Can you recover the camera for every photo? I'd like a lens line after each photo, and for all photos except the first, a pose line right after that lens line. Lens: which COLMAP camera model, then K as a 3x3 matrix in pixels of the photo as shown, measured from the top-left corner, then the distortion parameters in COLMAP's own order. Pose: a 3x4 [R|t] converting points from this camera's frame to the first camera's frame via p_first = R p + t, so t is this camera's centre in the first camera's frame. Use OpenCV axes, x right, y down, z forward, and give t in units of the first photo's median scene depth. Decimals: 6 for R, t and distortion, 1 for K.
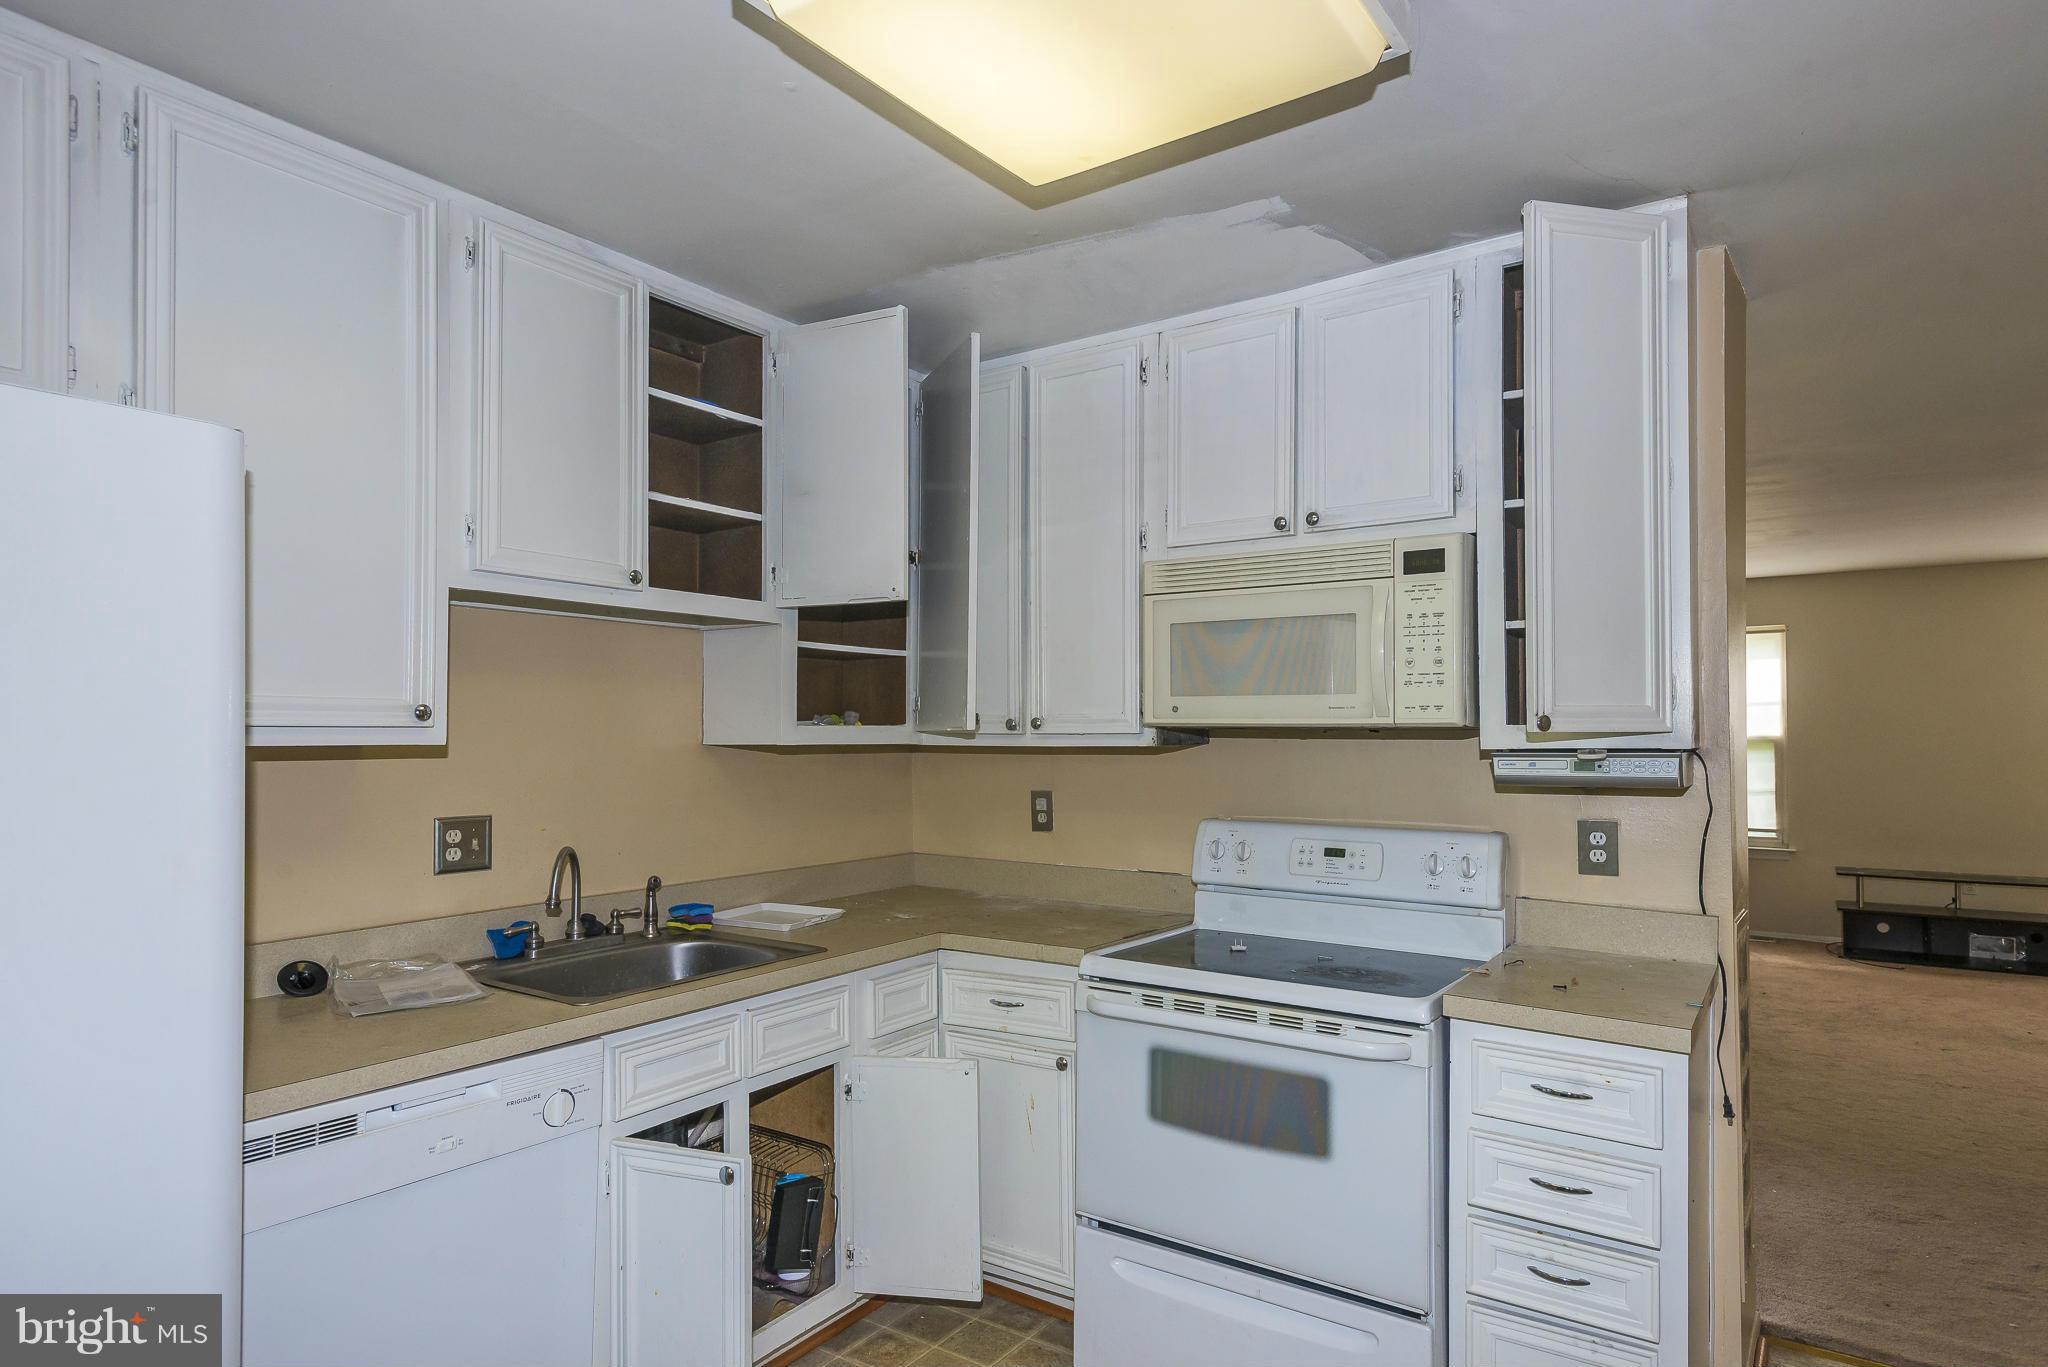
lens RADIAL K [[1085.7, 0, 1026.9], [0, 1085.7, 725.8], [0, 0, 1]] dist [-0.001896, -0.000953]
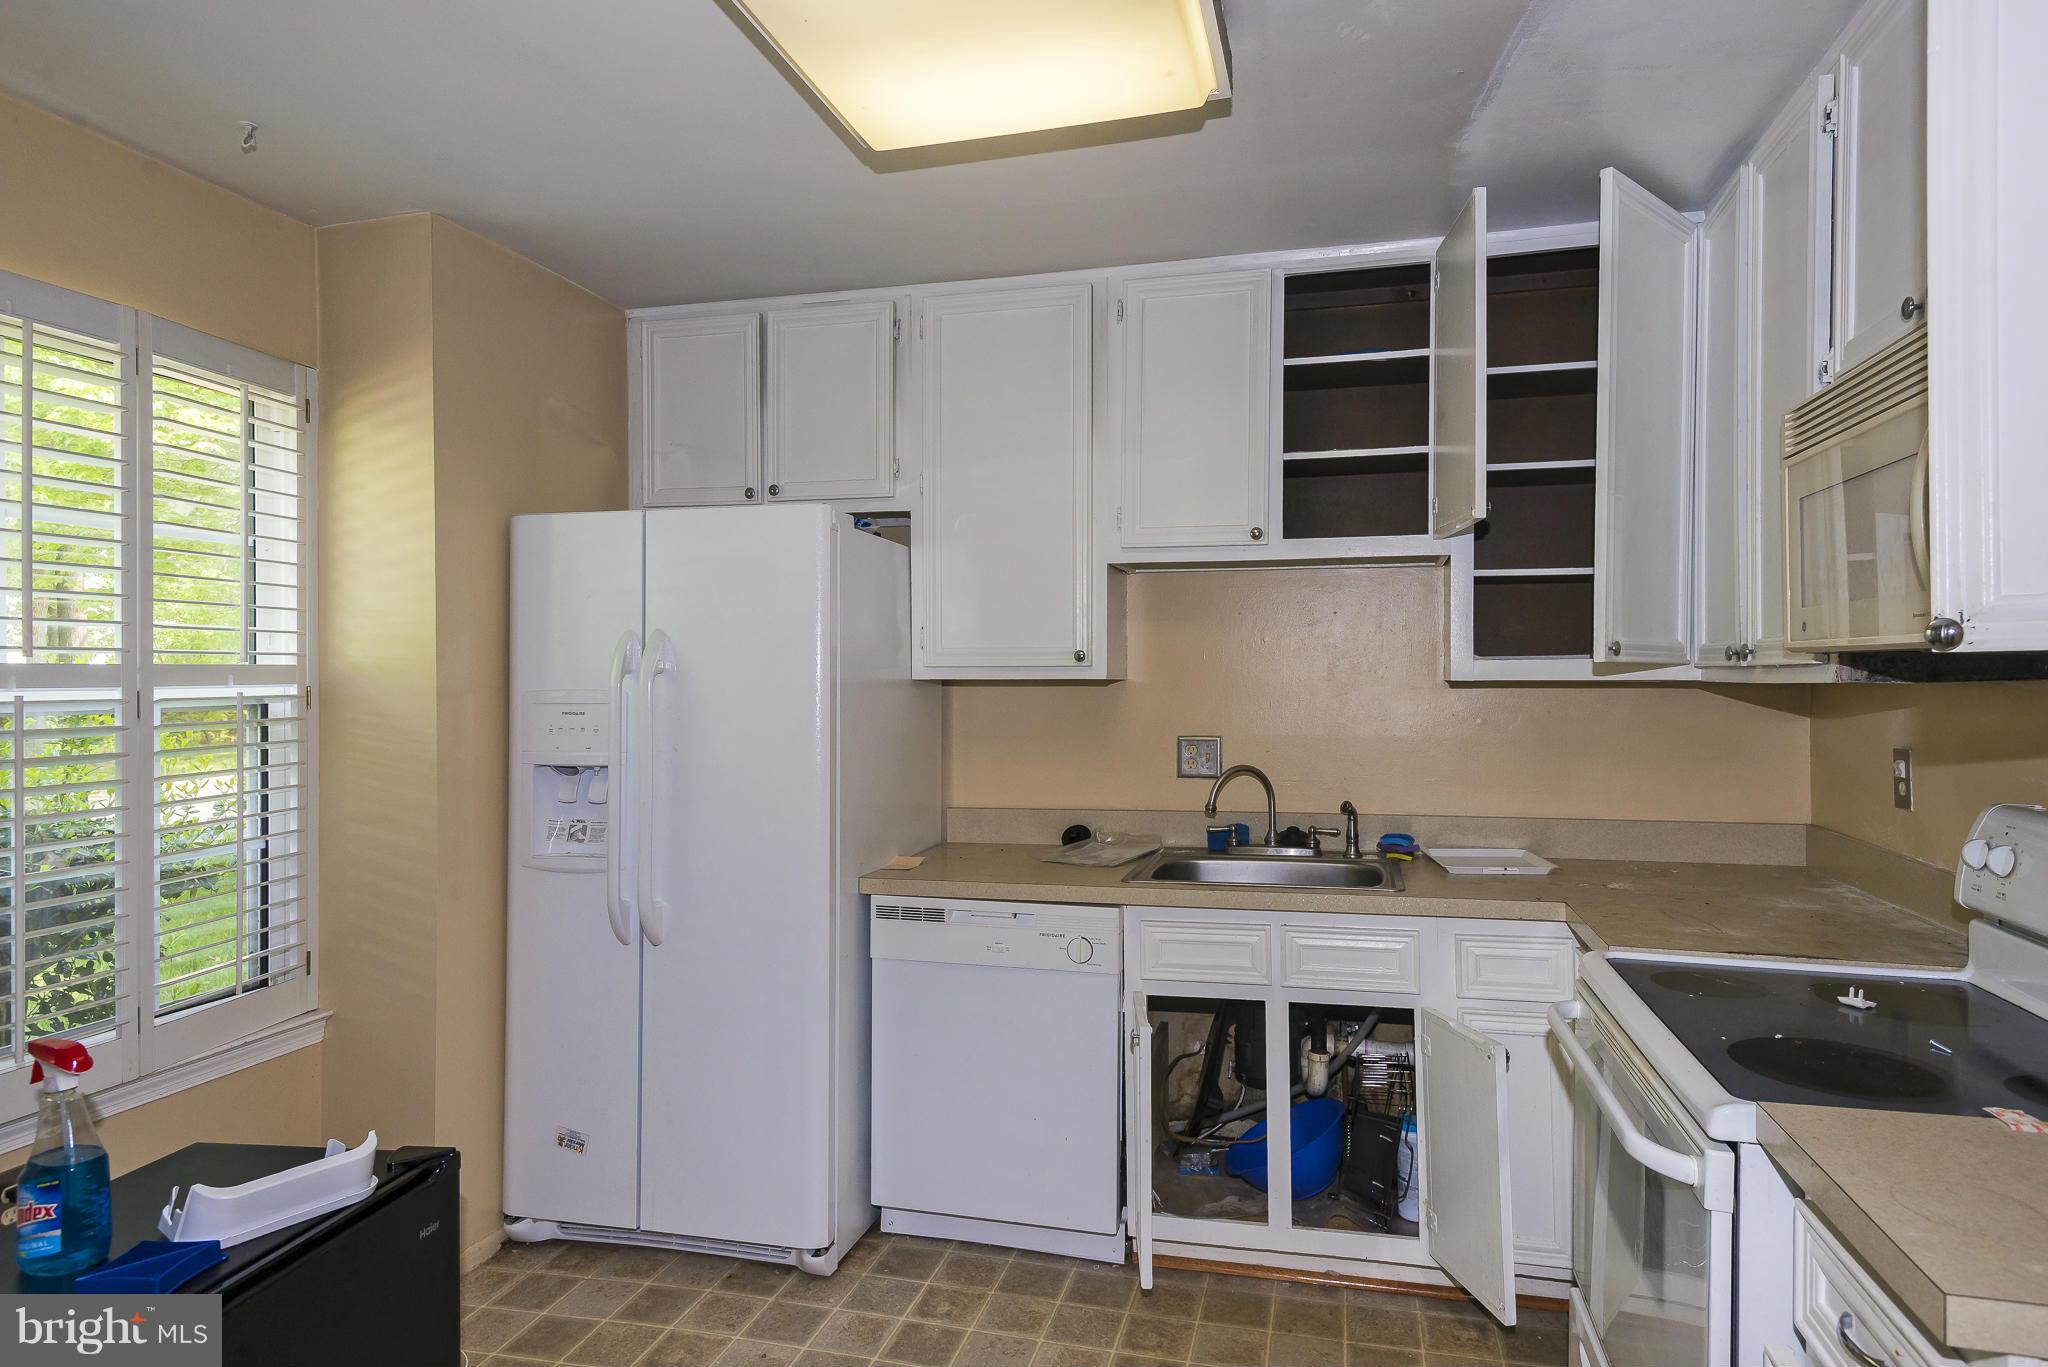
lens RADIAL K [[1119.8, 0, 1081.0], [0, 1119.8, 689.4], [0, 0, 1]] dist [-0.004263, -0.000820]
pose [[0.394055, 0.009443, -0.919038, 0.632142], [0.014449, 0.999760, 0.016468, 0.005611], [0.918973, -0.019768, 0.393824, 0.349150]]
